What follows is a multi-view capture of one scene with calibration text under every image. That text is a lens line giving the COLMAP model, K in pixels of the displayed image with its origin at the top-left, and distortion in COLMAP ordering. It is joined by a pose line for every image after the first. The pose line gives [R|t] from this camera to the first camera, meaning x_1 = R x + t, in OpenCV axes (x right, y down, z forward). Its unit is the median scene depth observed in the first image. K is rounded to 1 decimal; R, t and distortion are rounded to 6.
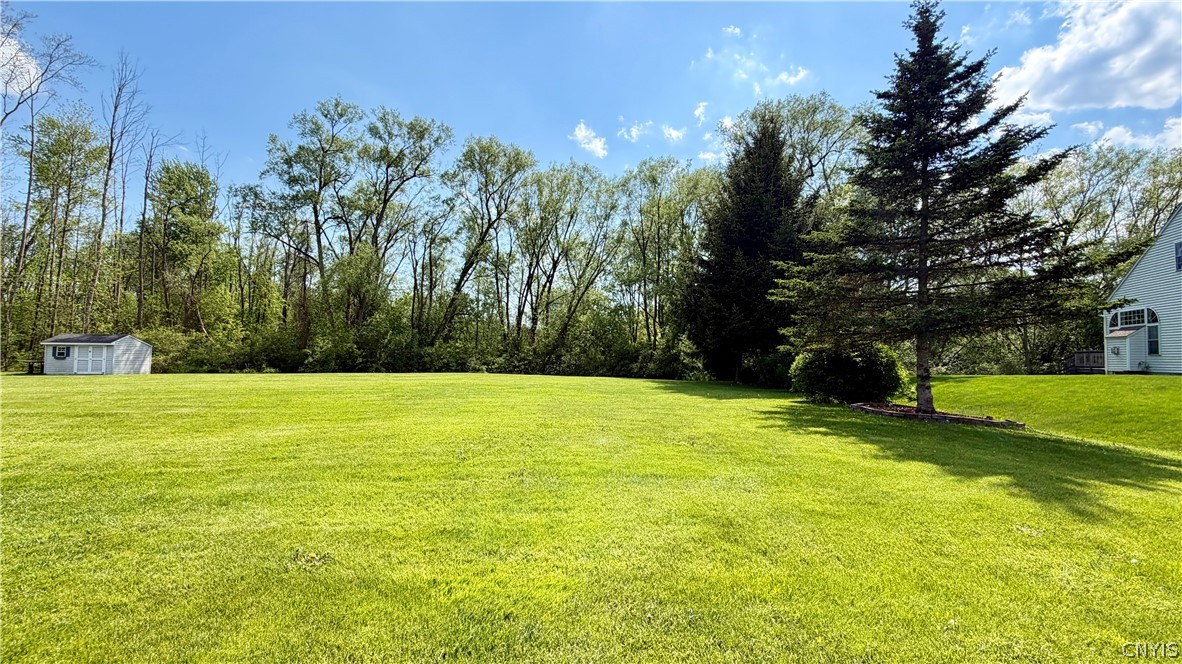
lens RADIAL K [[526.0, 0, 591.0], [0, 526.0, 332.0], [0, 0, 1]] dist [0.013752, -0.001664]
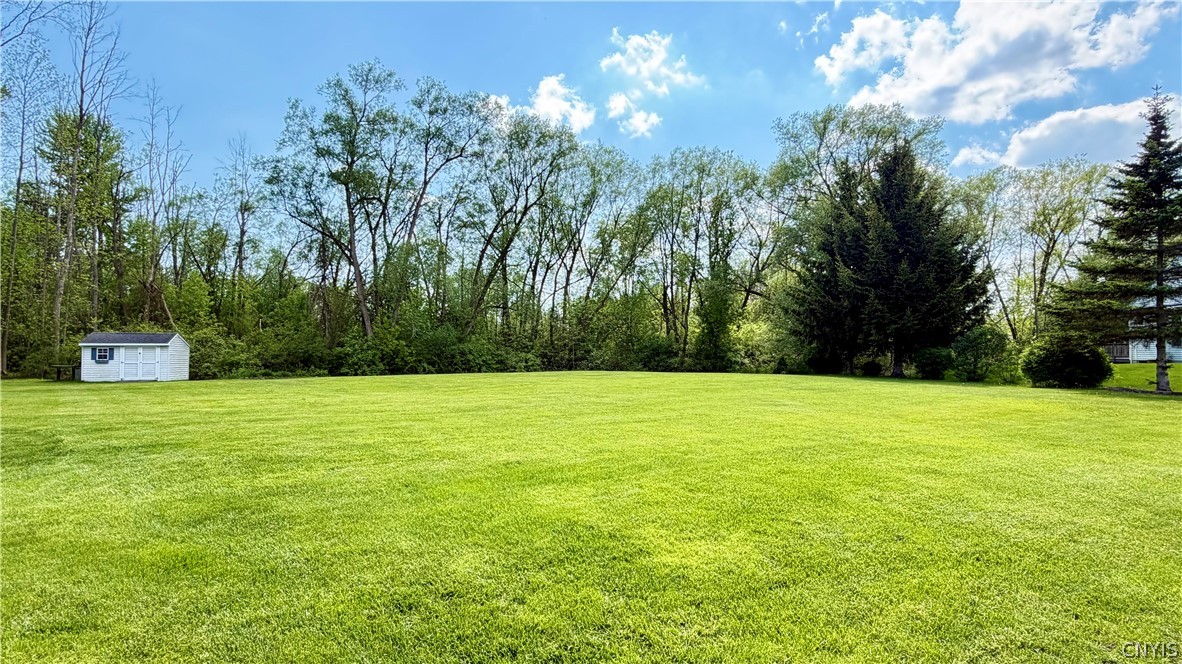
lens RADIAL K [[585.7, 0, 583.4], [0, 585.7, 334.6], [0, 0, 1]] dist [-0.001603, -0.000058]
pose [[0.973647, -0.004517, 0.228017, -0.477008], [-0.000444, 0.999764, 0.021701, -0.013089], [-0.228061, -0.021230, 0.973415, -0.051631]]
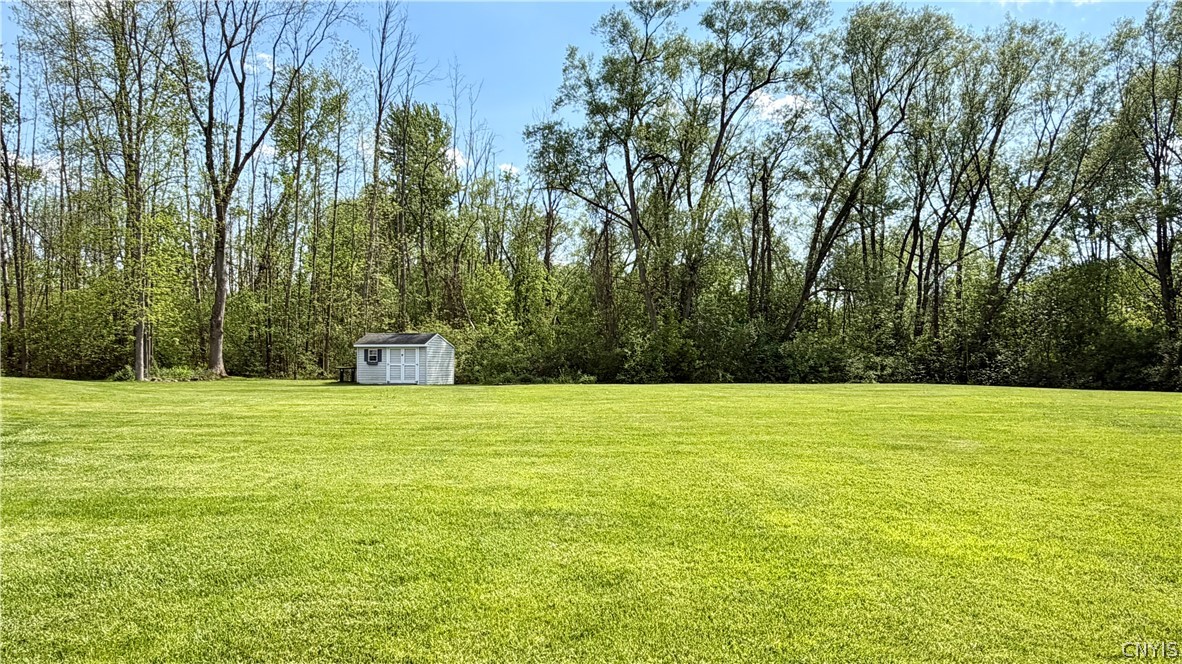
lens RADIAL K [[811.9, 0, 591.0], [0, 811.9, 332.0], [0, 0, 1]] dist [-0.001233, -0.001765]
pose [[0.940942, -0.018551, -0.338058, -0.272362], [0.025454, 0.999548, 0.015997, -0.009657], [0.337609, -0.023658, 0.940989, -0.038817]]
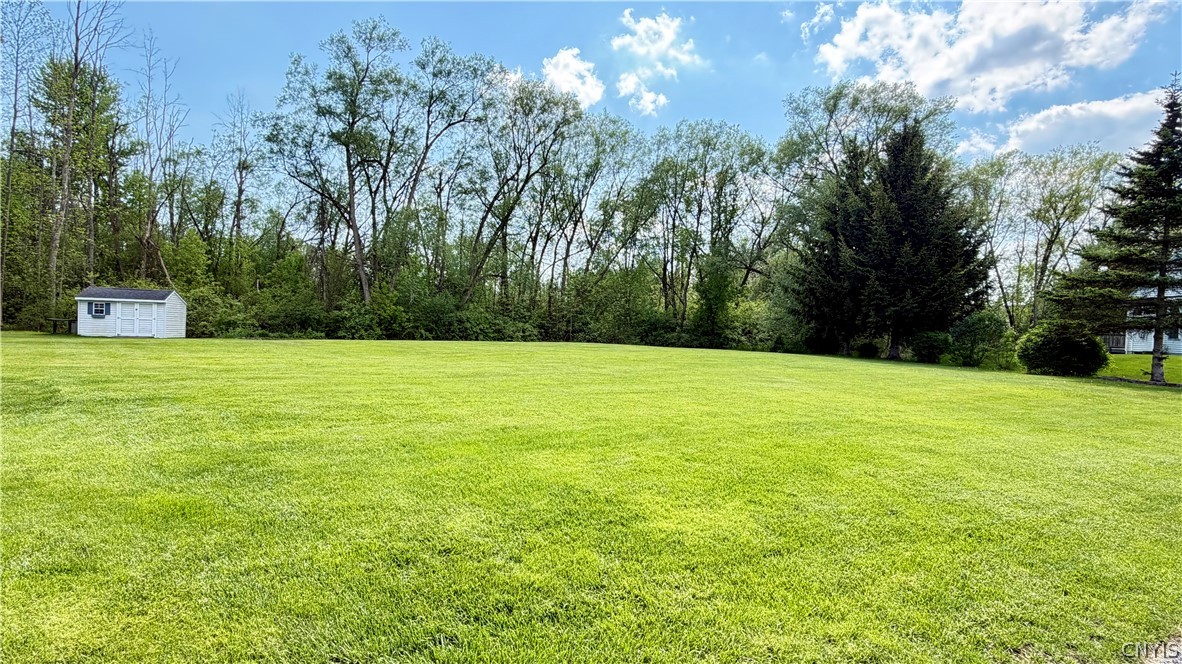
lens RADIAL K [[585.5, 0, 582.5], [0, 585.5, 334.8], [0, 0, 1]] dist [-0.000913, -0.000436]
pose [[0.972752, 0.018582, 0.231100, -0.477867], [-0.035359, 0.997013, 0.068669, -0.011459], [-0.229134, -0.074969, 0.970504, -0.050397]]
